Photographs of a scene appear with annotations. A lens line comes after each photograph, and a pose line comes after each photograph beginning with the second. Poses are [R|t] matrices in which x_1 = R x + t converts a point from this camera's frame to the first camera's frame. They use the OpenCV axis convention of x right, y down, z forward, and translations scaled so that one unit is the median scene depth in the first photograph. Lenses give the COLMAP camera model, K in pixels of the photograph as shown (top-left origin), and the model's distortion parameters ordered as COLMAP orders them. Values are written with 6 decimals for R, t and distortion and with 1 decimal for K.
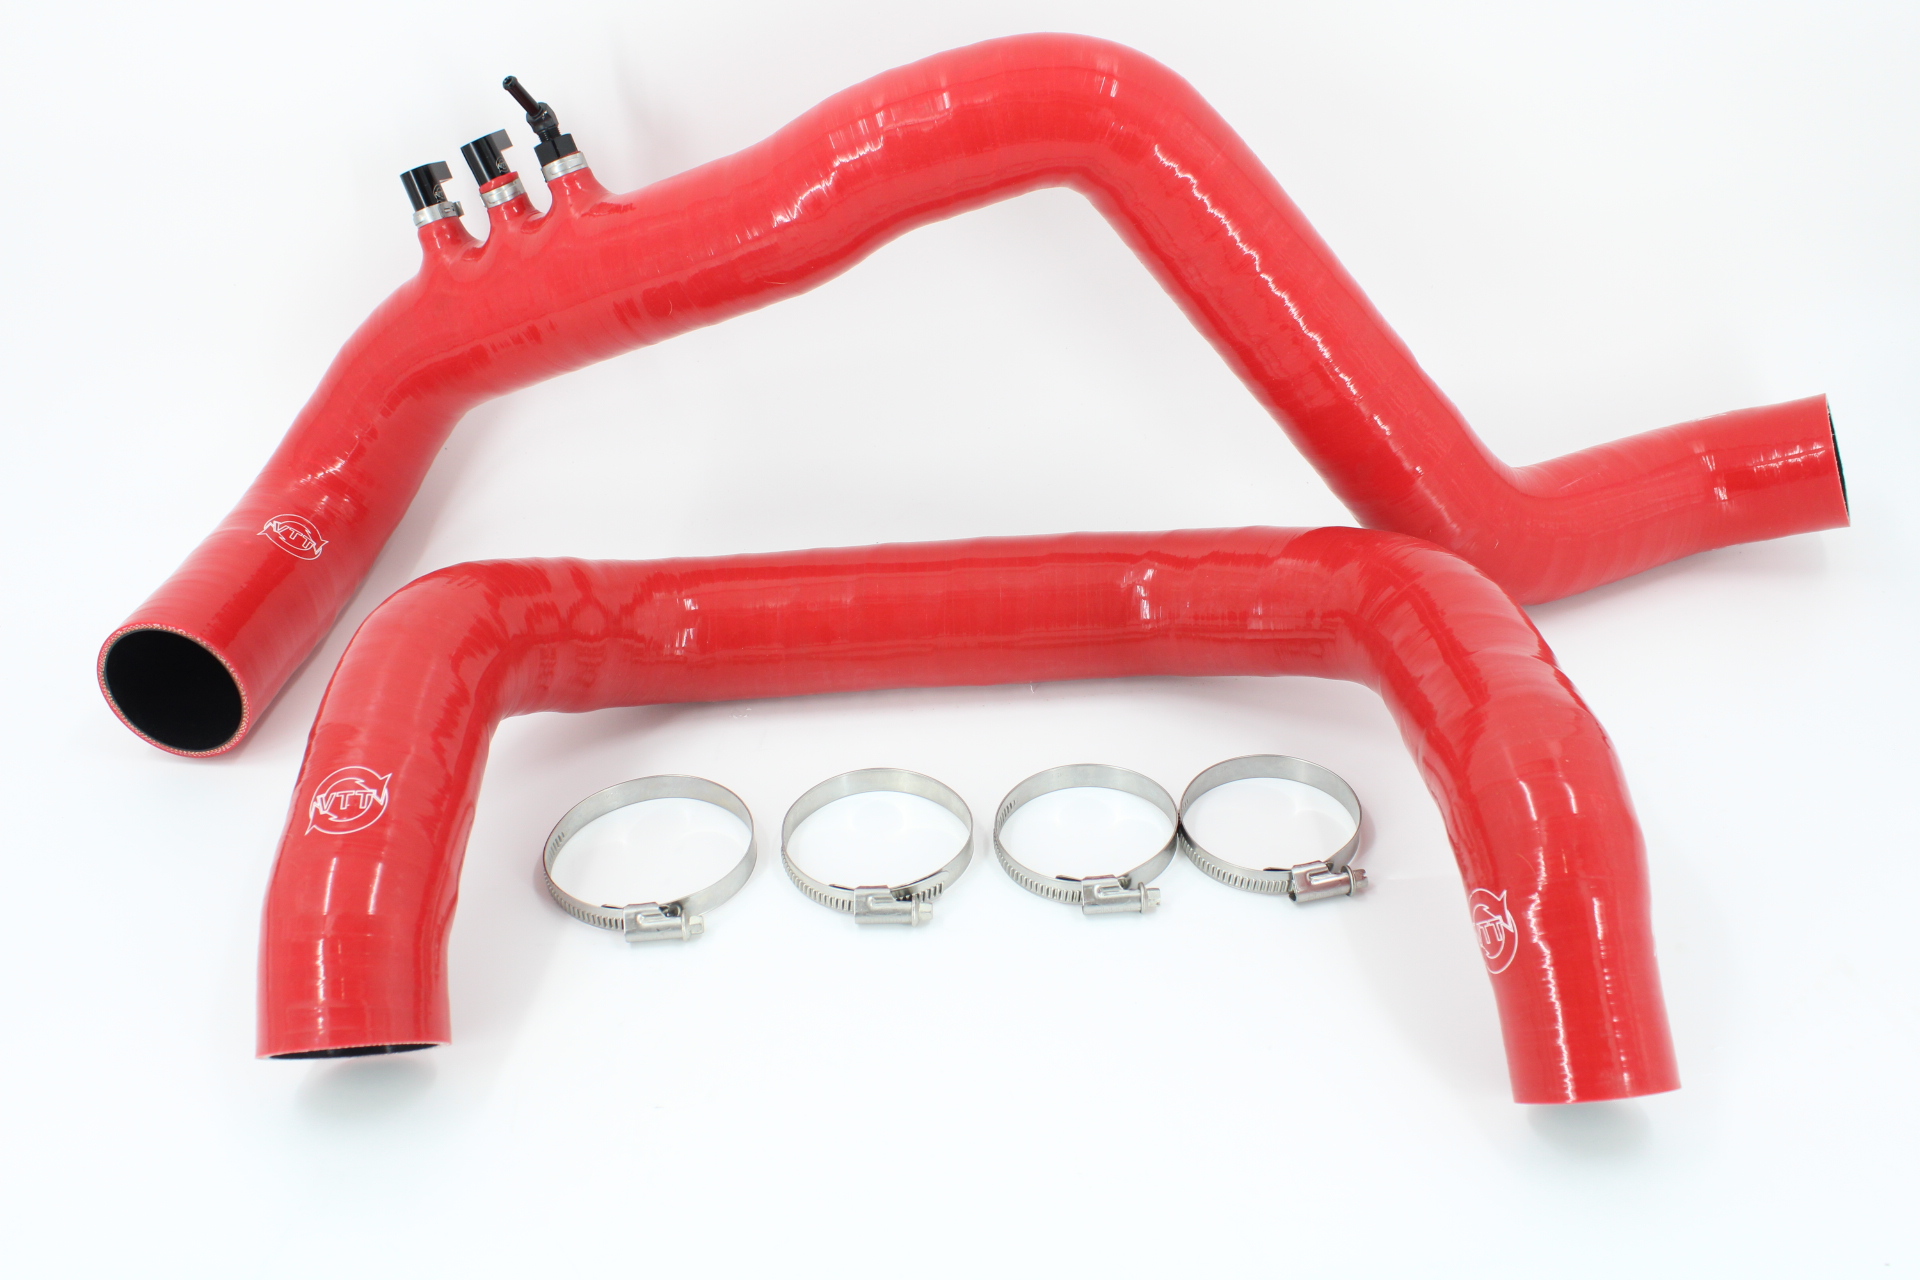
lens RADIAL K [[1734.5, 0, 960.0], [0, 1734.5, 640.0], [0, 0, 1]] dist [-0.147508, 0.084605]
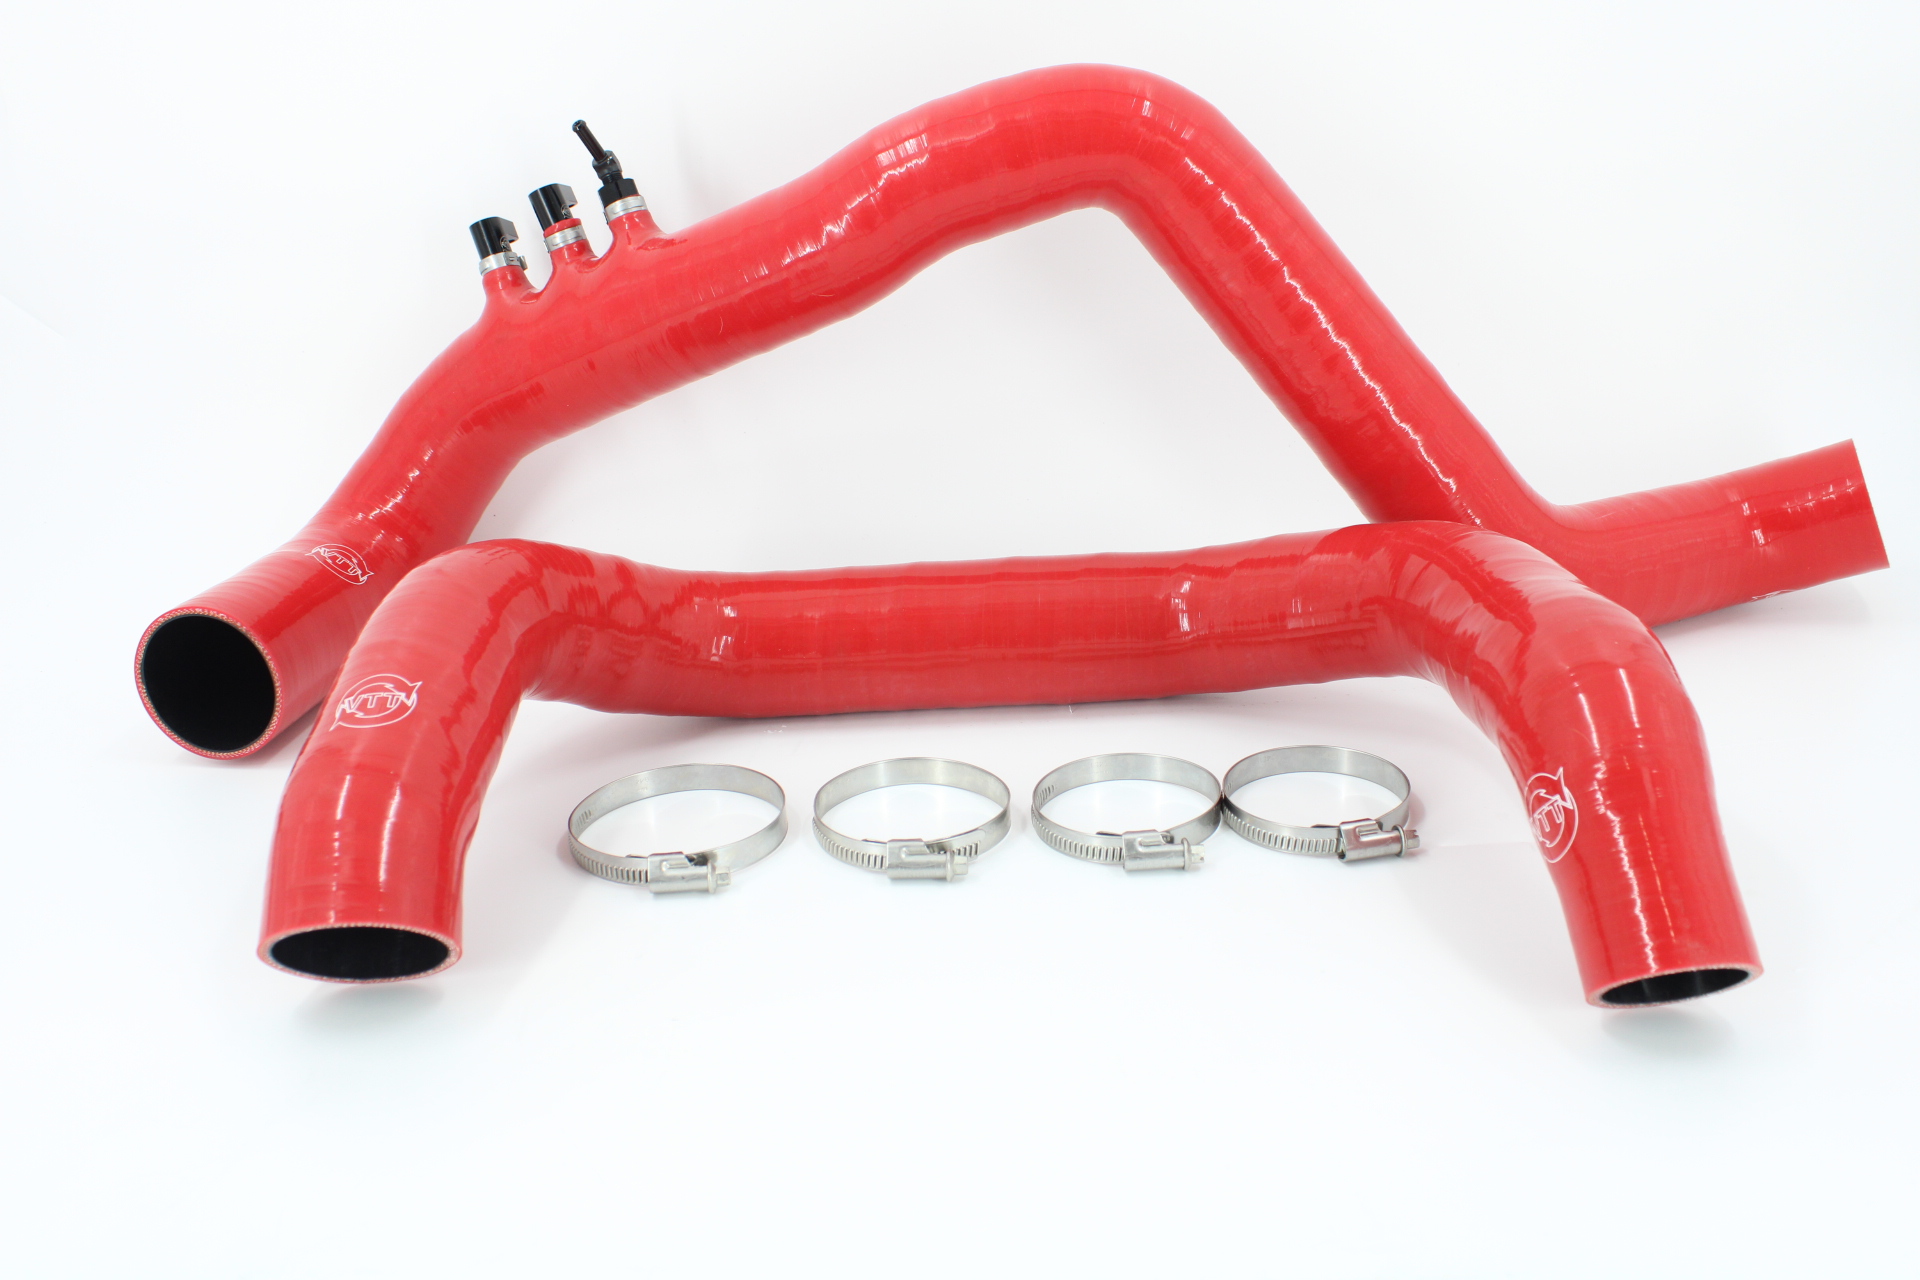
lens RADIAL K [[1734.5, 0, 960.0], [0, 1734.5, 640.0], [0, 0, 1]] dist [-0.147508, 0.084605]
pose [[0.999709, 0.005551, -0.023488, 0.001586], [-0.010436, 0.976925, -0.213327, 0.219823], [0.021762, 0.213510, 0.976698, 0.027913]]
